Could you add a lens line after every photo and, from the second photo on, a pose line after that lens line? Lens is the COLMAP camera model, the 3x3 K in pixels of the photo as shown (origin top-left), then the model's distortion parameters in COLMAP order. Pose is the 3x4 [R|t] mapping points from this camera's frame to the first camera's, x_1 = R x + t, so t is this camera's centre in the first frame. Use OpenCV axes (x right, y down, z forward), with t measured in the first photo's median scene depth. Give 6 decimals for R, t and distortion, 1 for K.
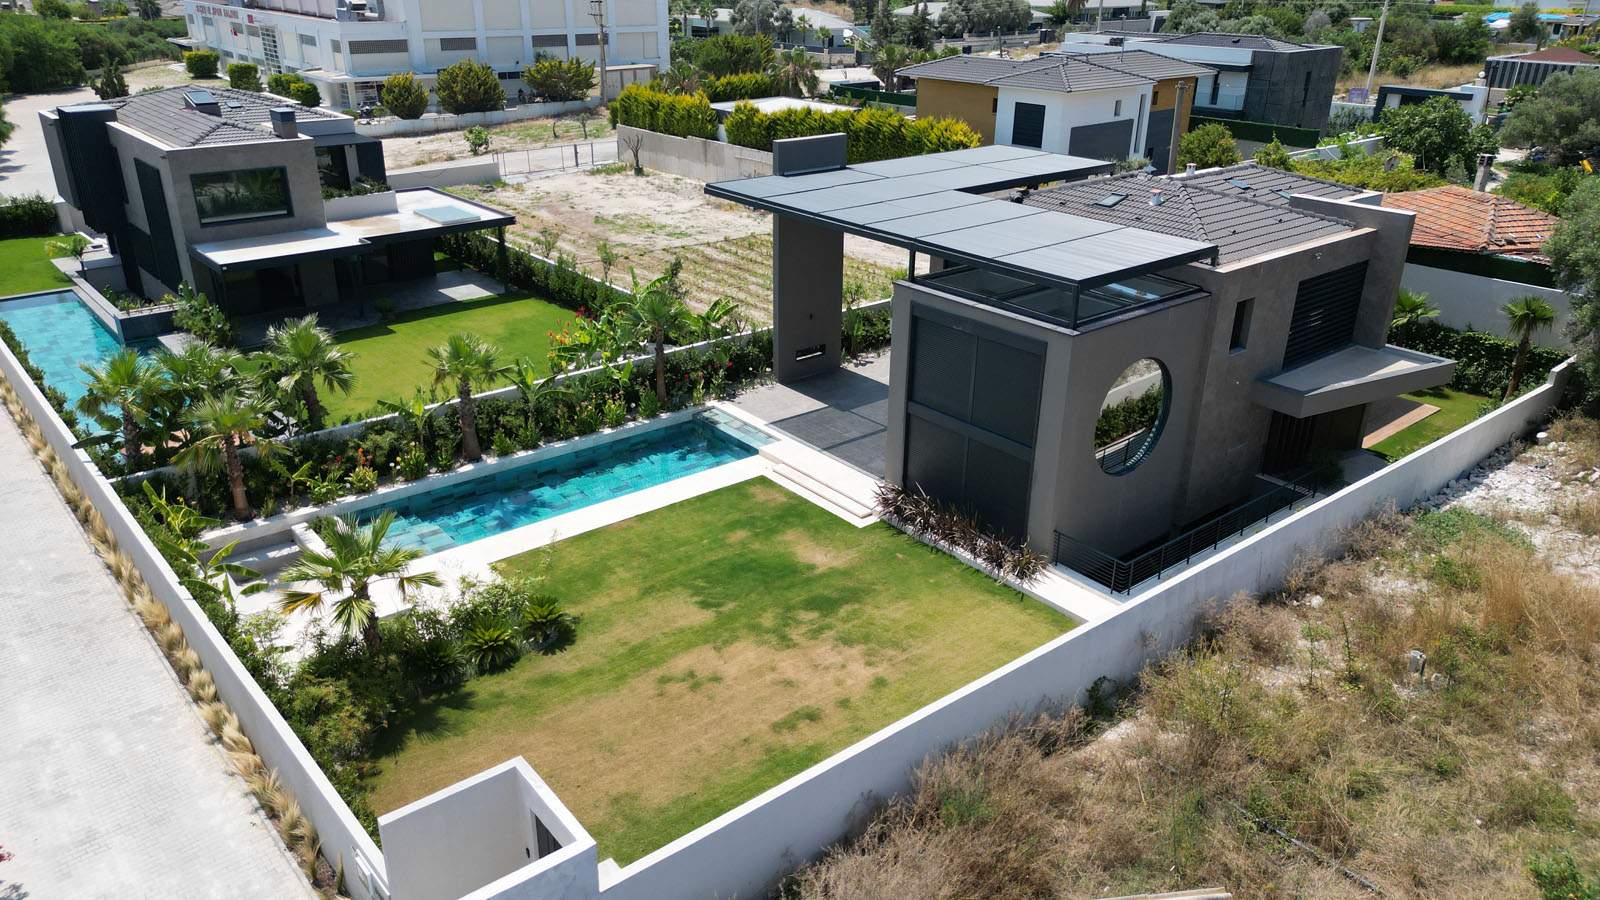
lens RADIAL K [[1185.1, 0, 800.0], [0, 1185.1, 450.0], [0, 0, 1]] dist [0.102769, -0.084691]
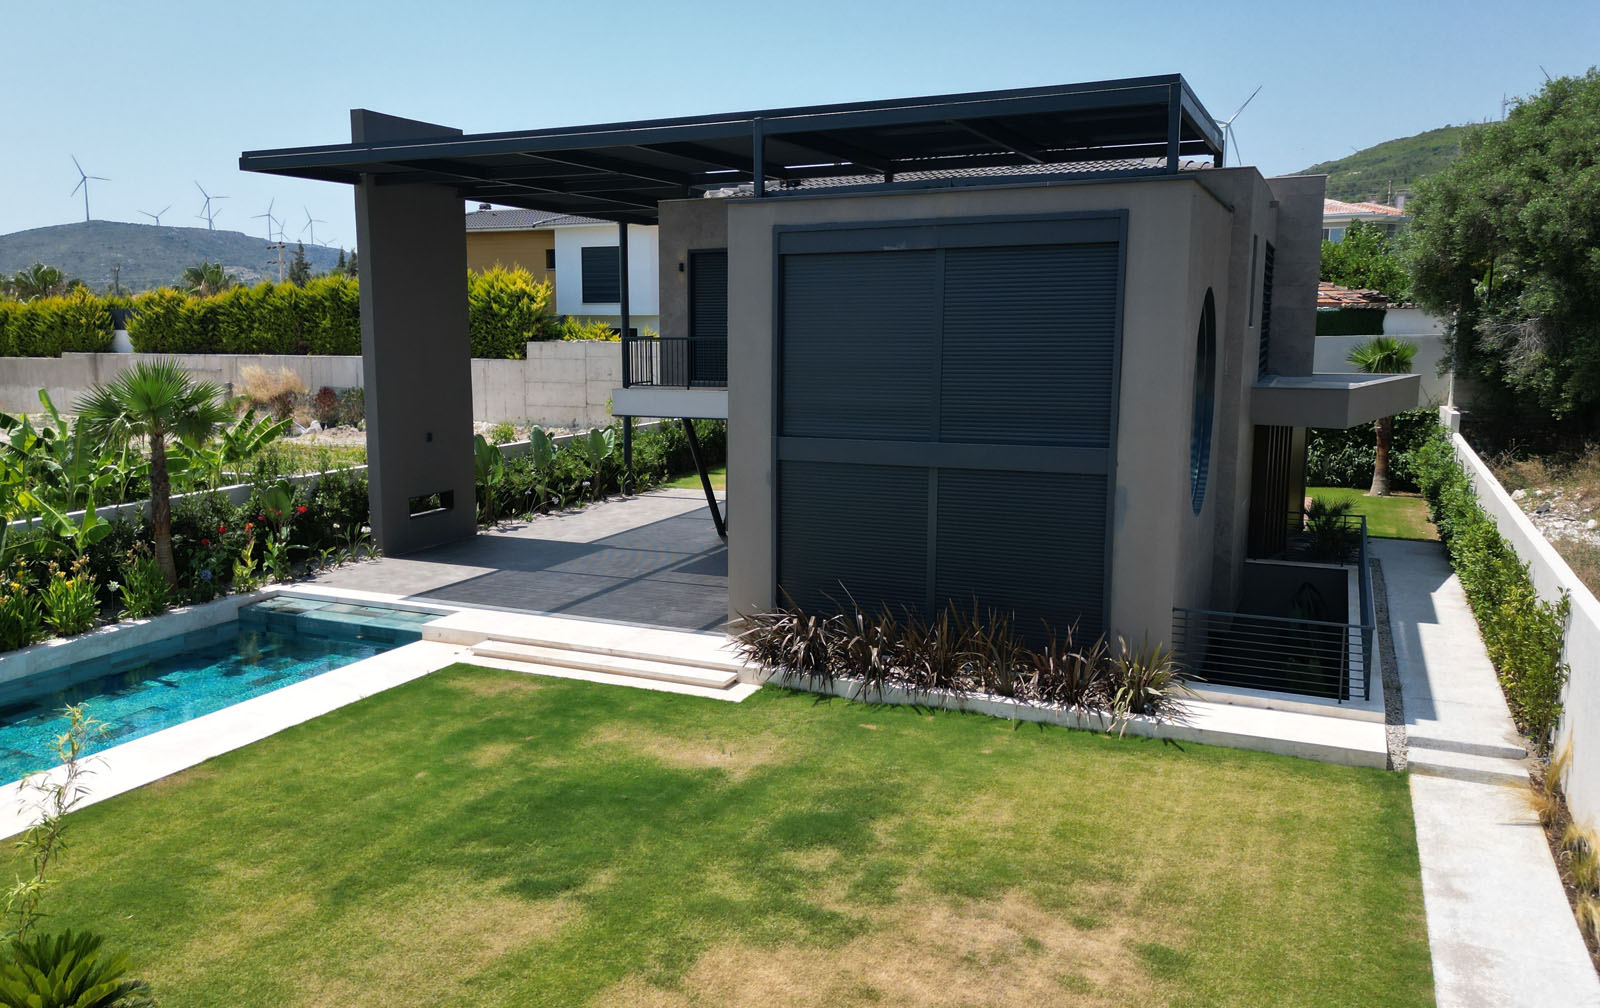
lens RADIAL K [[1282.7, 0, 711.1], [0, 1282.7, 502.7], [0, 0, 1]] dist [0.112619, -0.166847]
pose [[0.907503, -0.067898, 0.414522, -0.096043], [0.174956, 0.958272, -0.226065, 0.060720], [-0.381875, 0.277678, 0.881514, 0.317426]]
